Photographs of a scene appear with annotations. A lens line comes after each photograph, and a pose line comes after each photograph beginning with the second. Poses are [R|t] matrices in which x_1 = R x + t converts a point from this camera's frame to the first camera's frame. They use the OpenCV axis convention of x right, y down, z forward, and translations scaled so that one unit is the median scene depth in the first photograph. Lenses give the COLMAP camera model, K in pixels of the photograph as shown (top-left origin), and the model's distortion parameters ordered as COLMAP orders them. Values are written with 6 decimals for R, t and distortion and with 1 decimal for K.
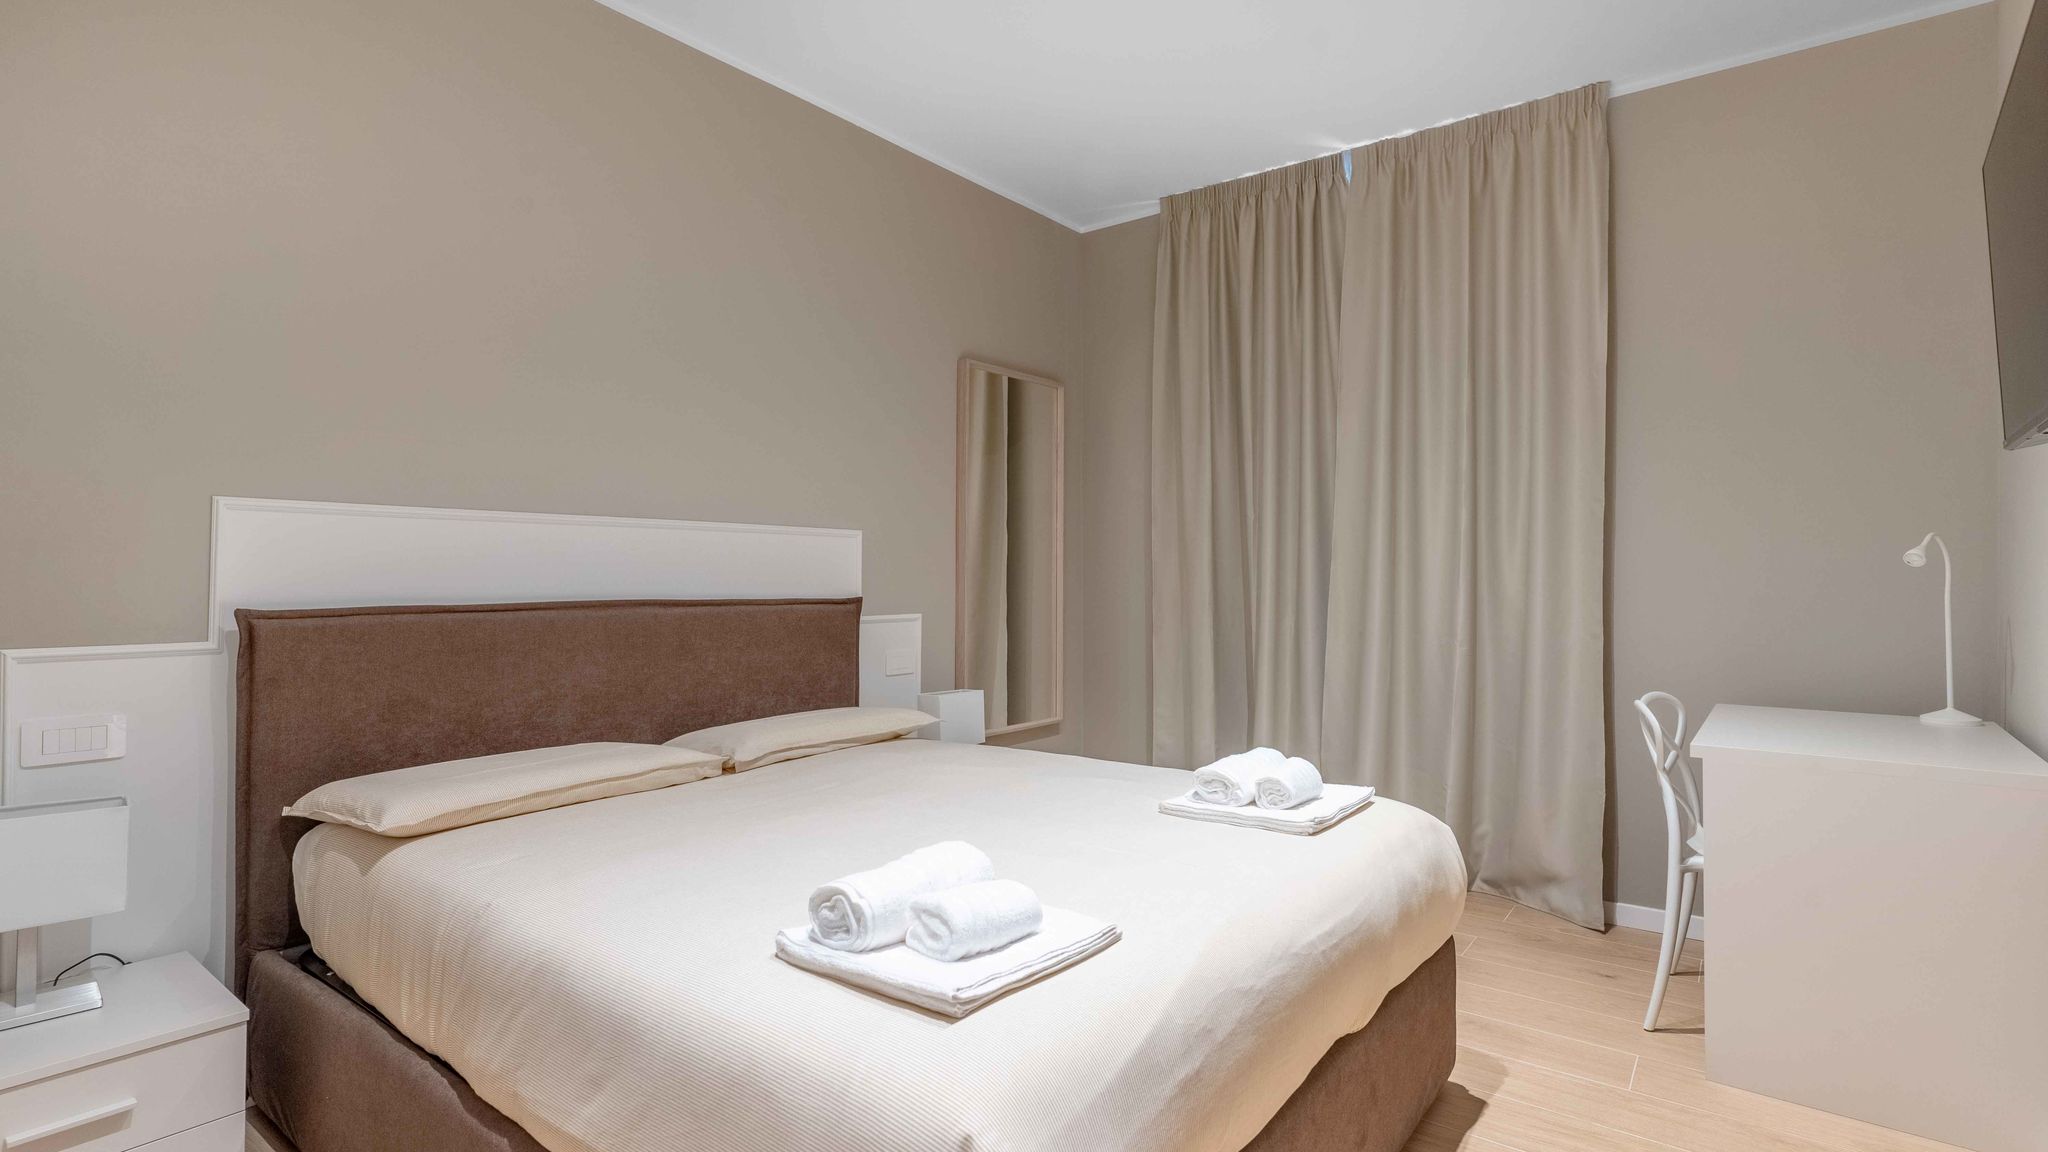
lens RADIAL K [[980.5, 0, 1022.6], [0, 980.5, 579.0], [0, 0, 1]] dist [0.000903, 0.000216]
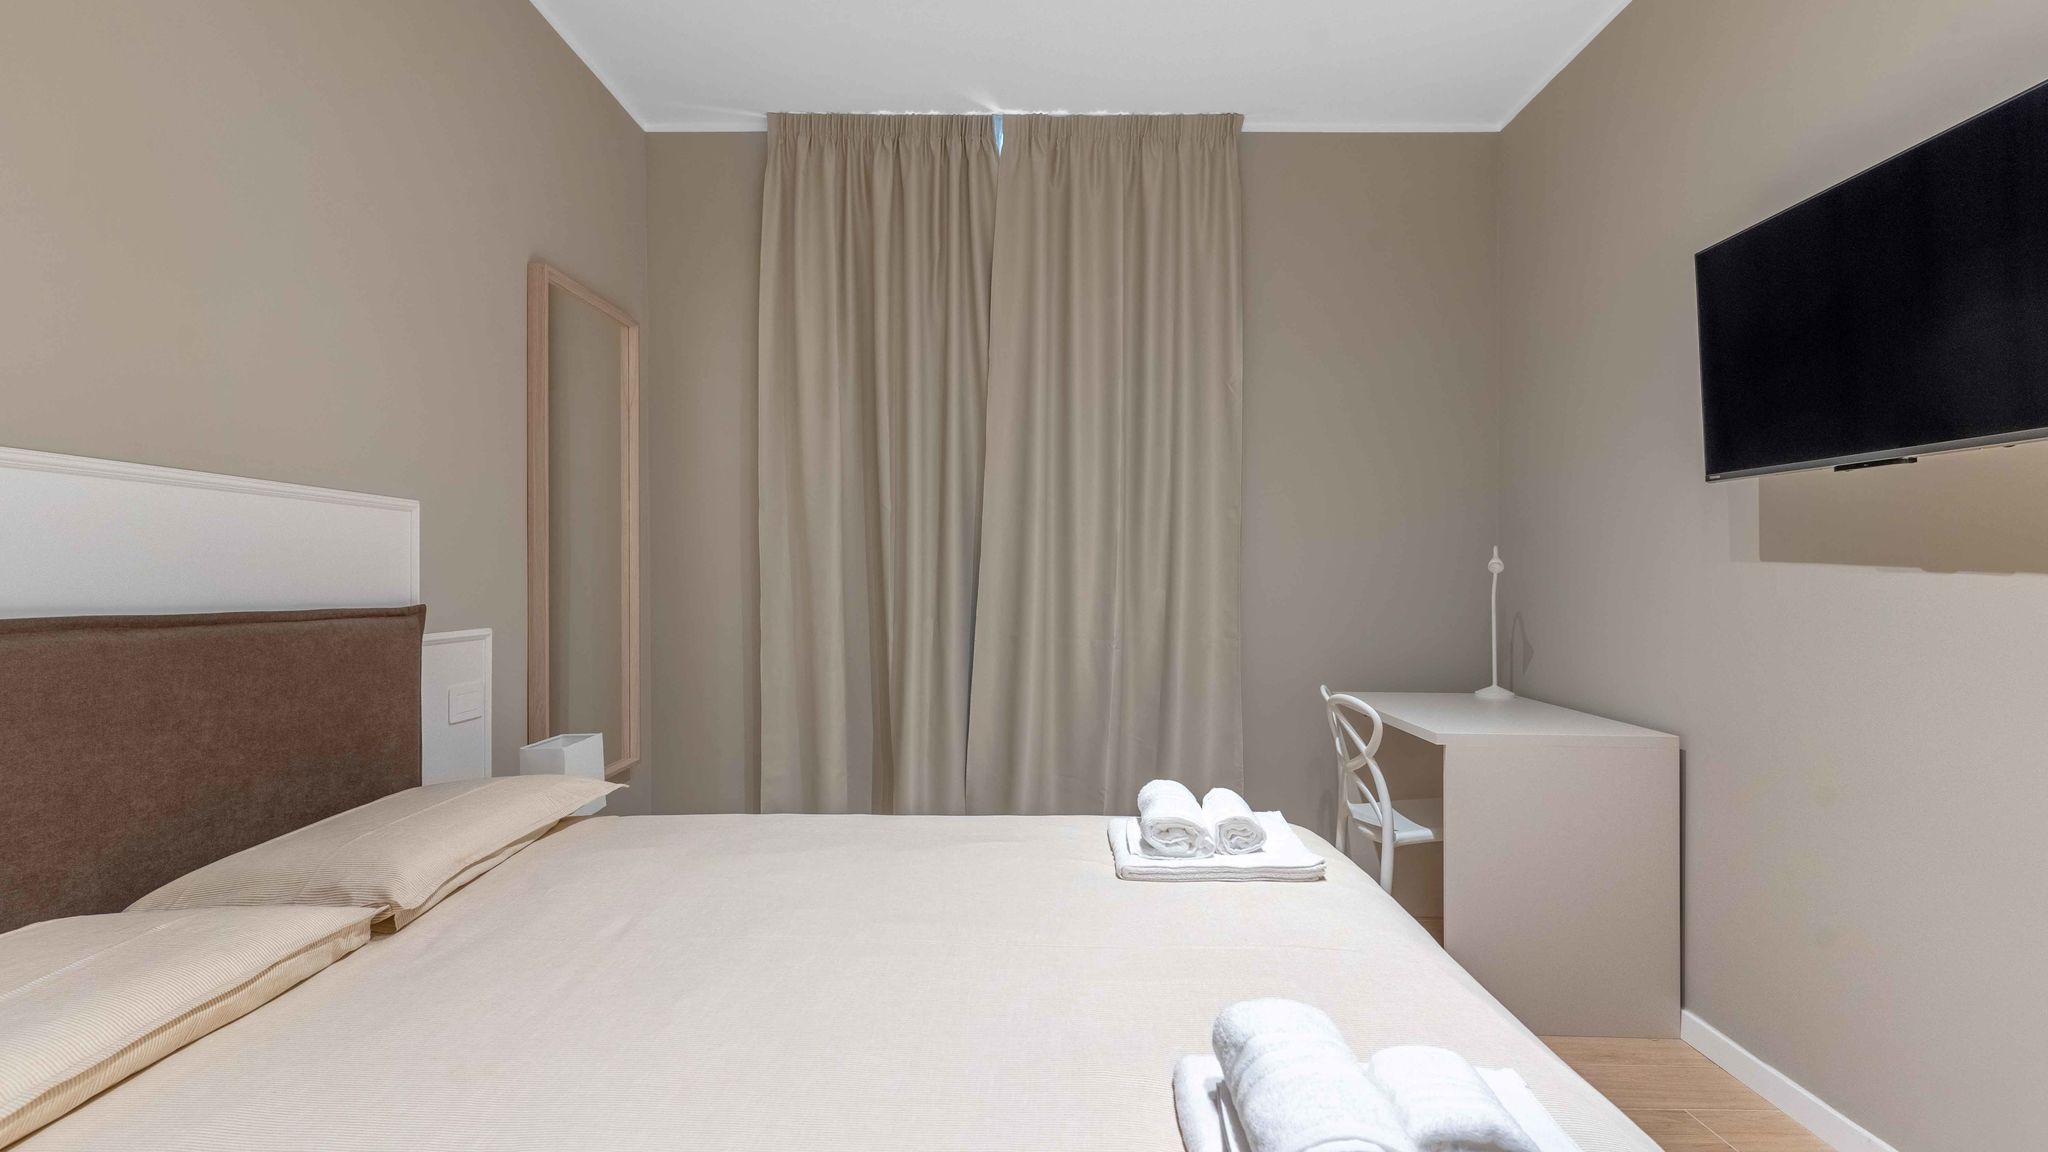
lens RADIAL K [[1007.2, 0, 1033.1], [0, 1007.2, 599.6], [0, 0, 1]] dist [0.000210, 0.000069]
pose [[0.805411, -0.006654, 0.592679, -0.237125], [-0.007119, 0.999756, 0.020899, -0.001577], [-0.592674, -0.021051, 0.805167, 0.238532]]
